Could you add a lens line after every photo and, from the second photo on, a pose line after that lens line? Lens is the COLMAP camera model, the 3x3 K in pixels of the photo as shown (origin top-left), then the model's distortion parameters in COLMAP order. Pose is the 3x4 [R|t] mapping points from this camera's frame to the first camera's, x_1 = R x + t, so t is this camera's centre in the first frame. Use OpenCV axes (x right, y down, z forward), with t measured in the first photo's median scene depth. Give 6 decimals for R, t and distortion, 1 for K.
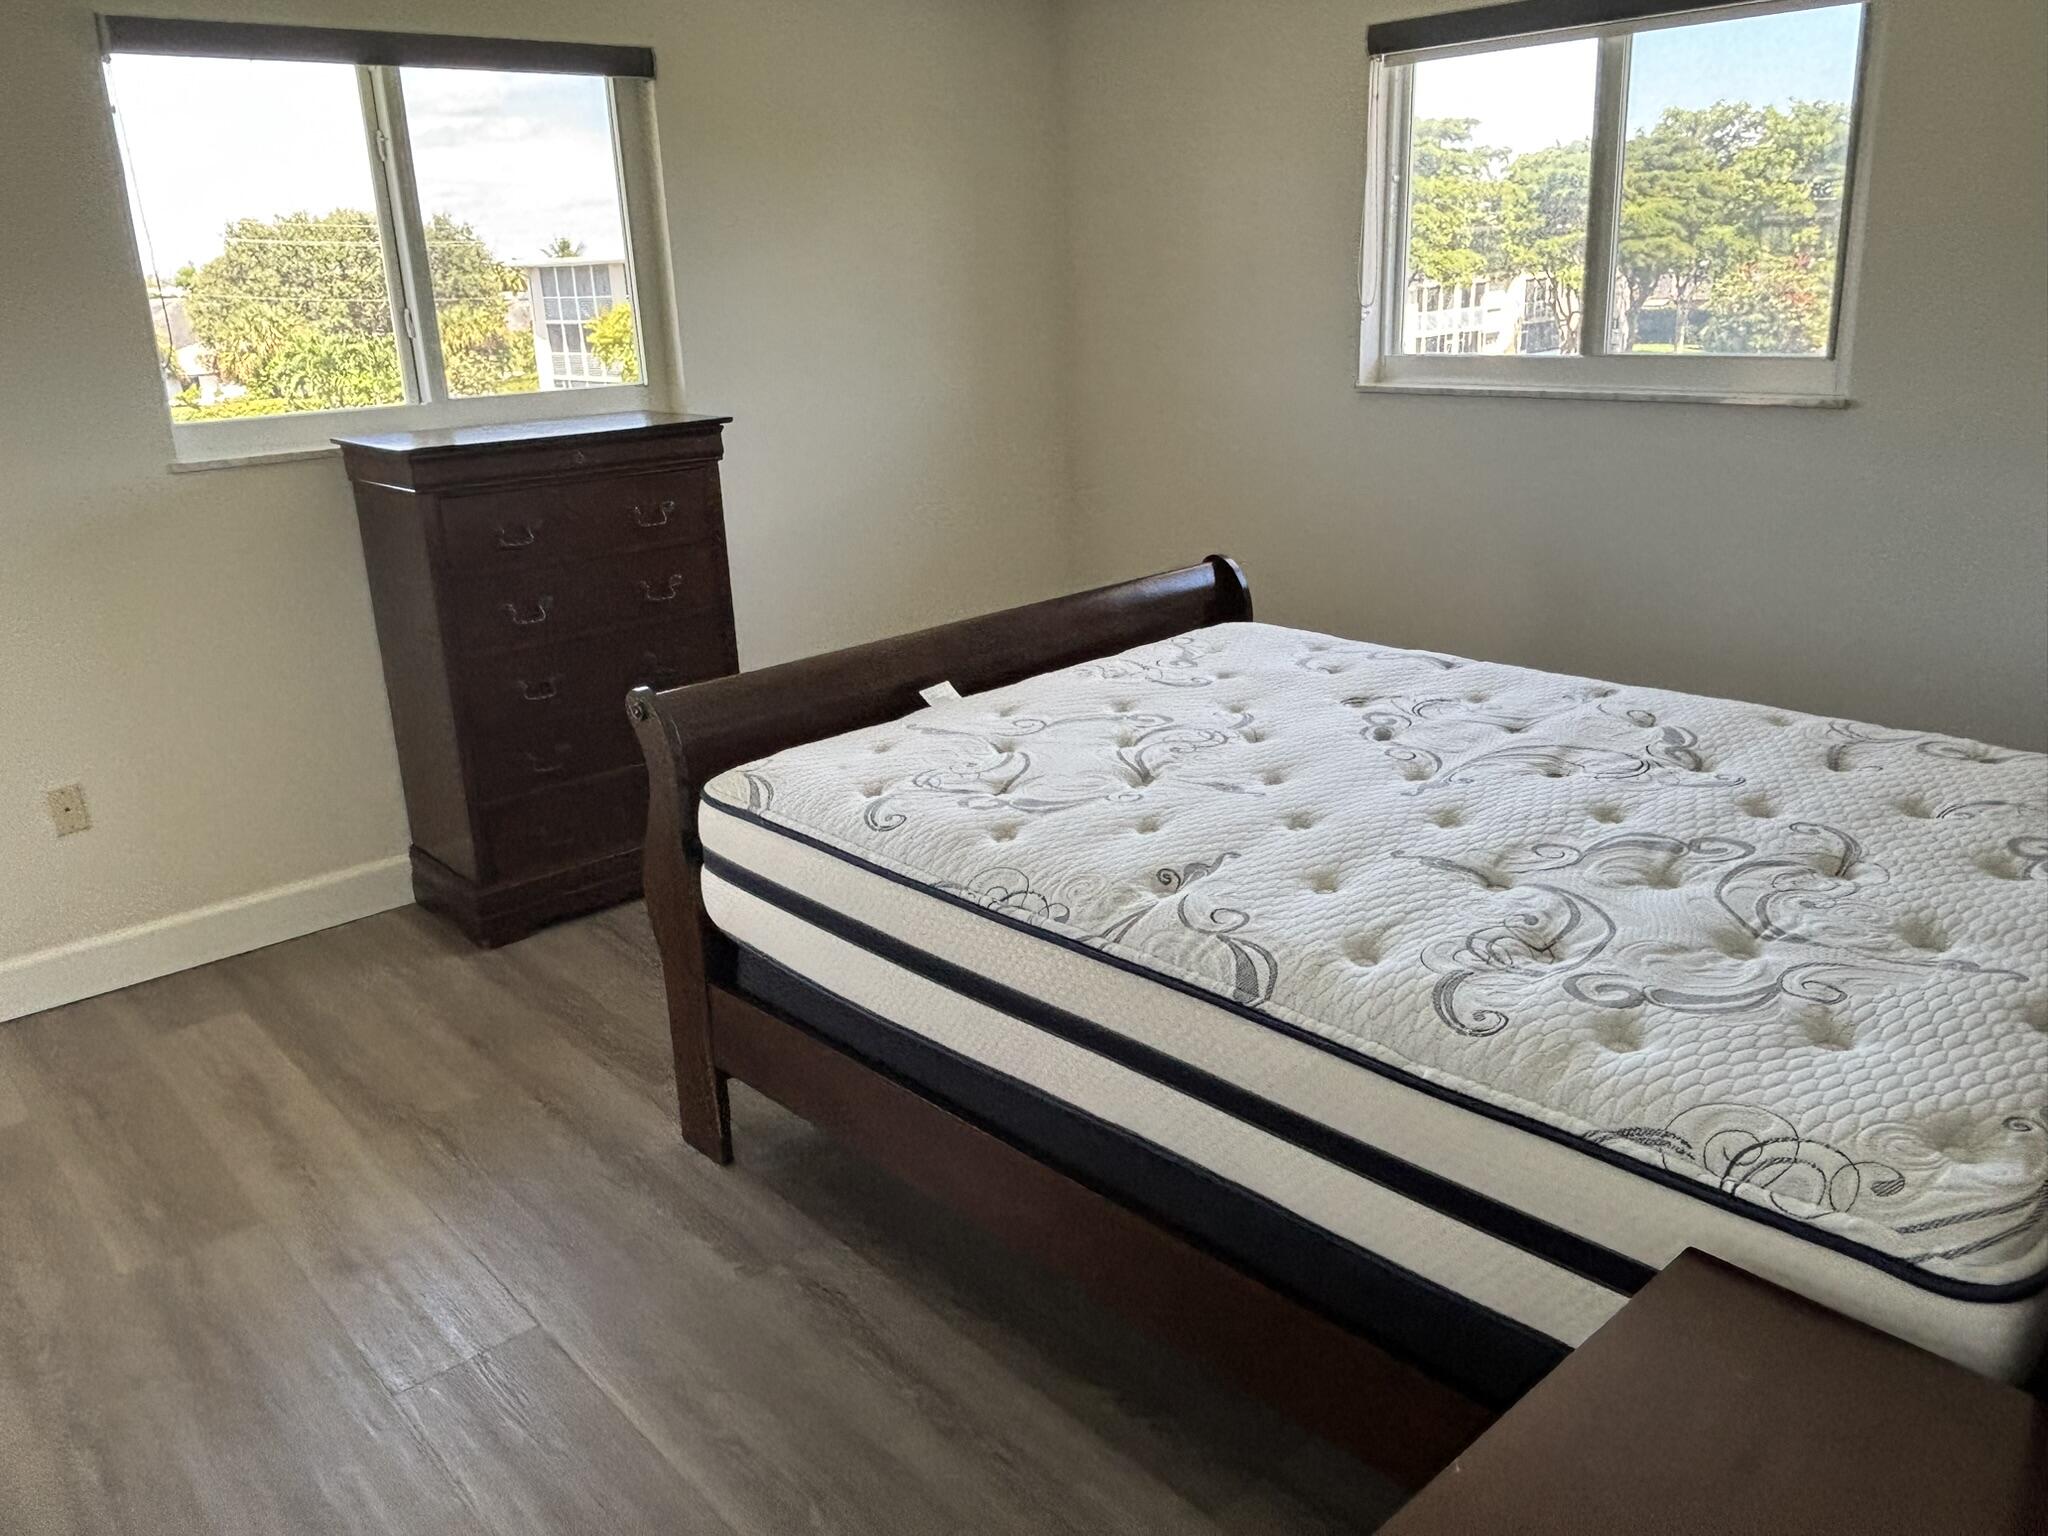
lens RADIAL K [[1544.0, 0, 1024.0], [0, 1544.0, 768.0], [0, 0, 1]] dist [-0.005560, -0.004307]
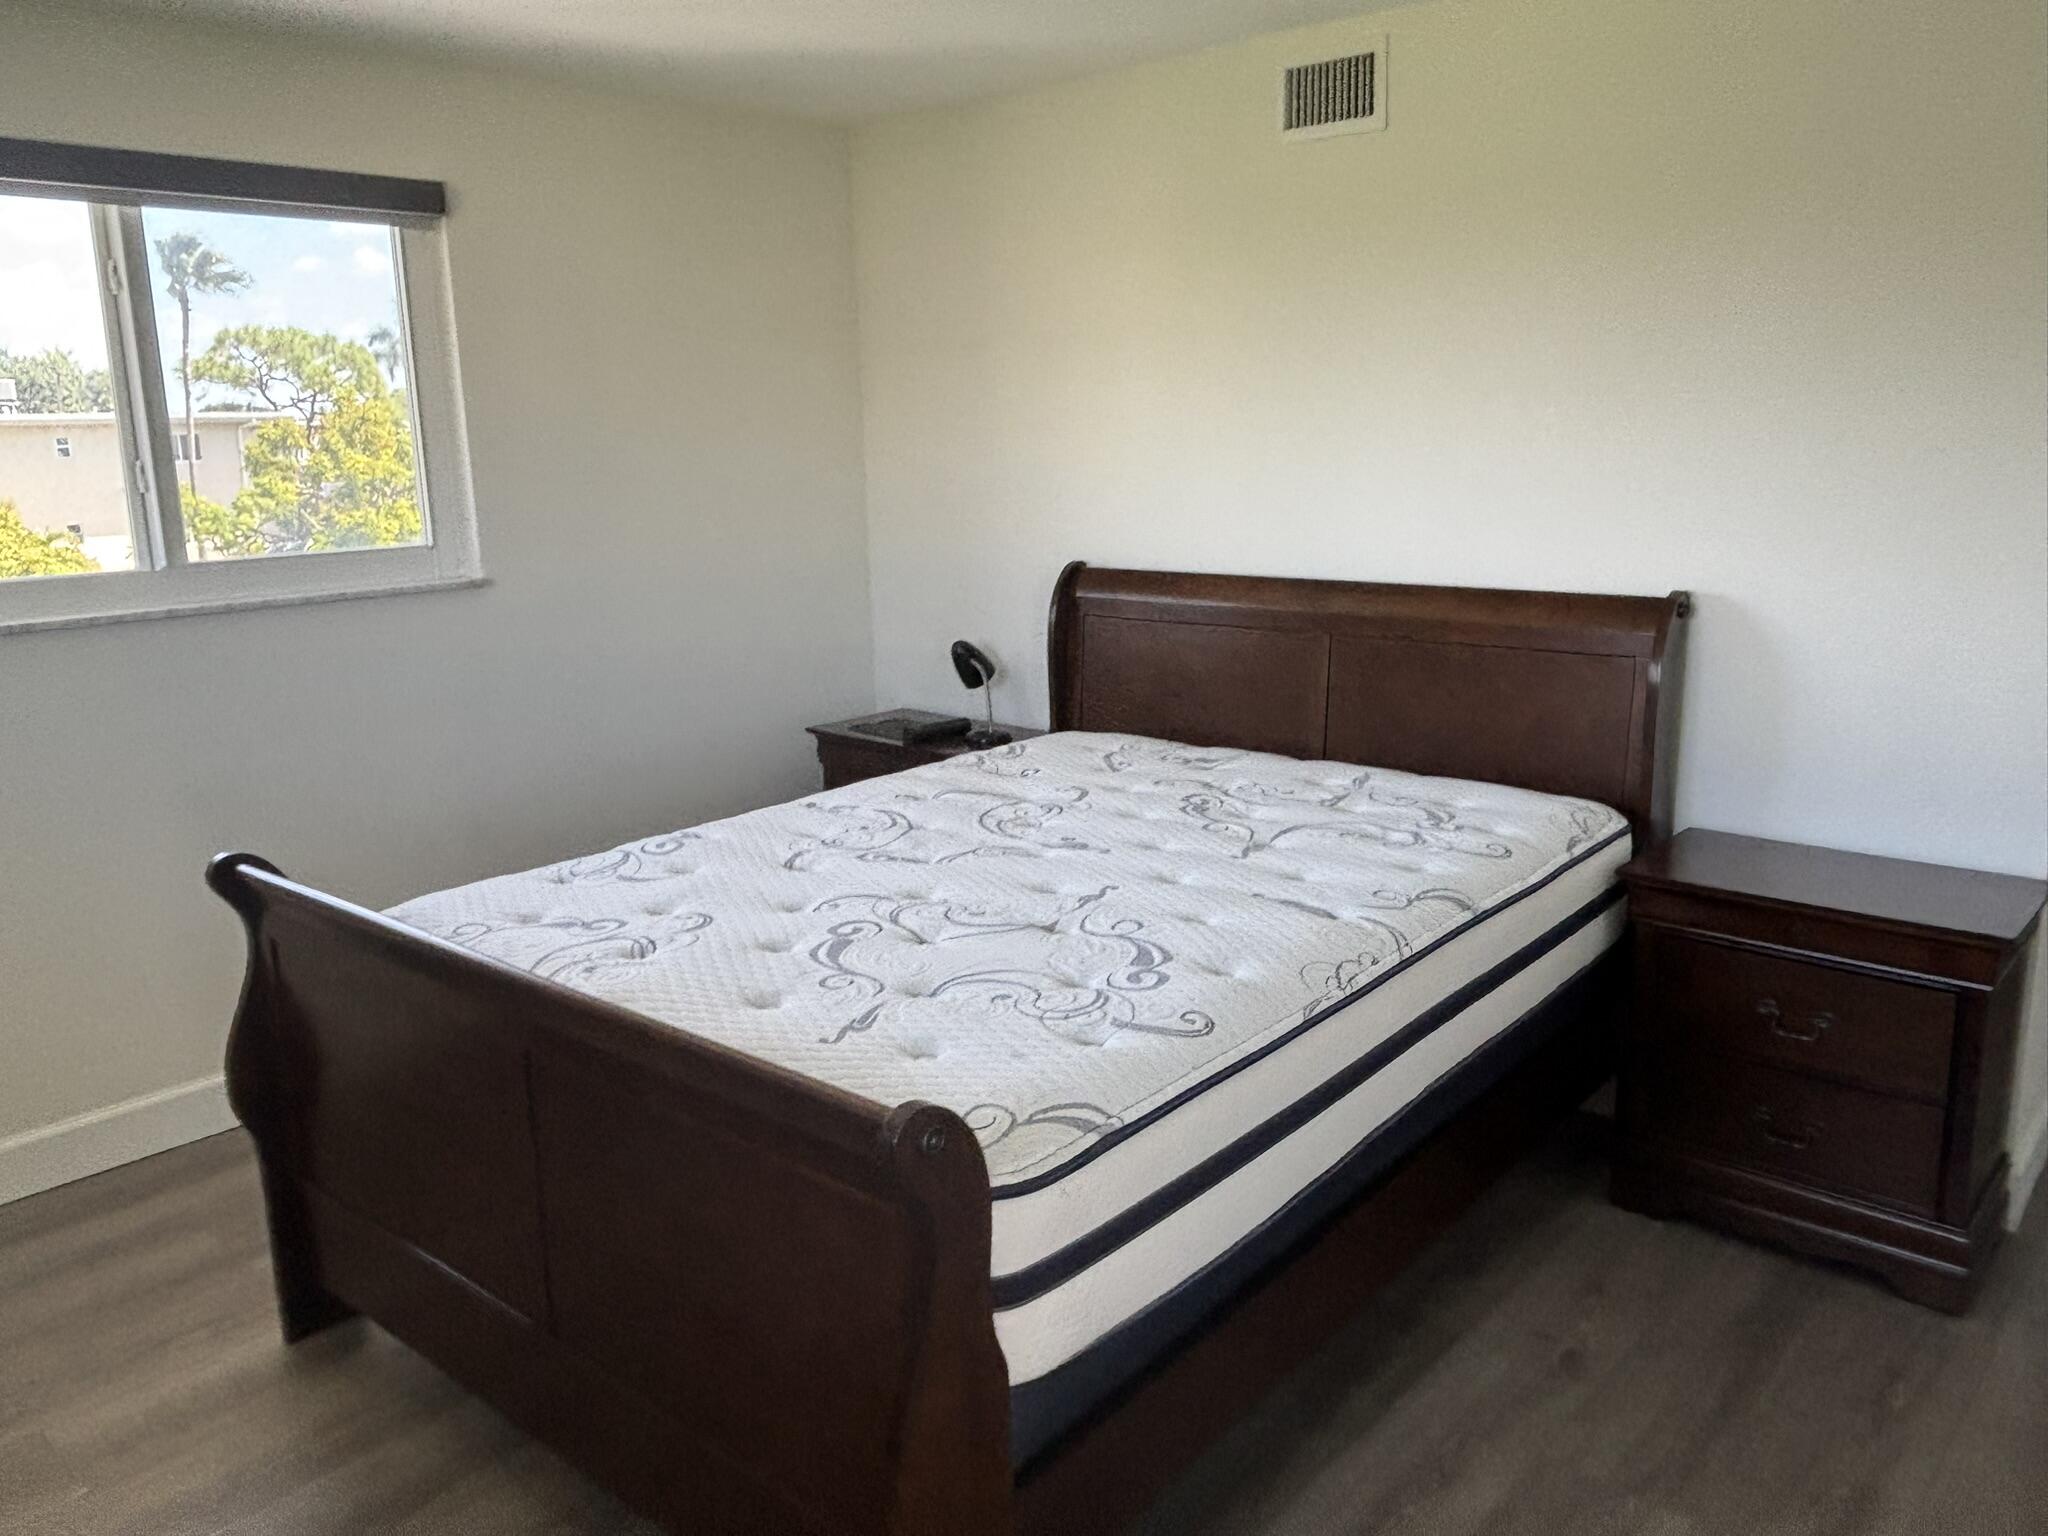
lens RADIAL K [[1502.8, 0, 1024.0], [0, 1502.8, 768.0], [0, 0, 1]] dist [-0.008395, -0.003448]
pose [[-0.117583, -0.169294, 0.978526, -0.907989], [0.328551, 0.923239, 0.199209, -0.307048], [-0.937138, 0.344919, -0.052935, 1.126521]]
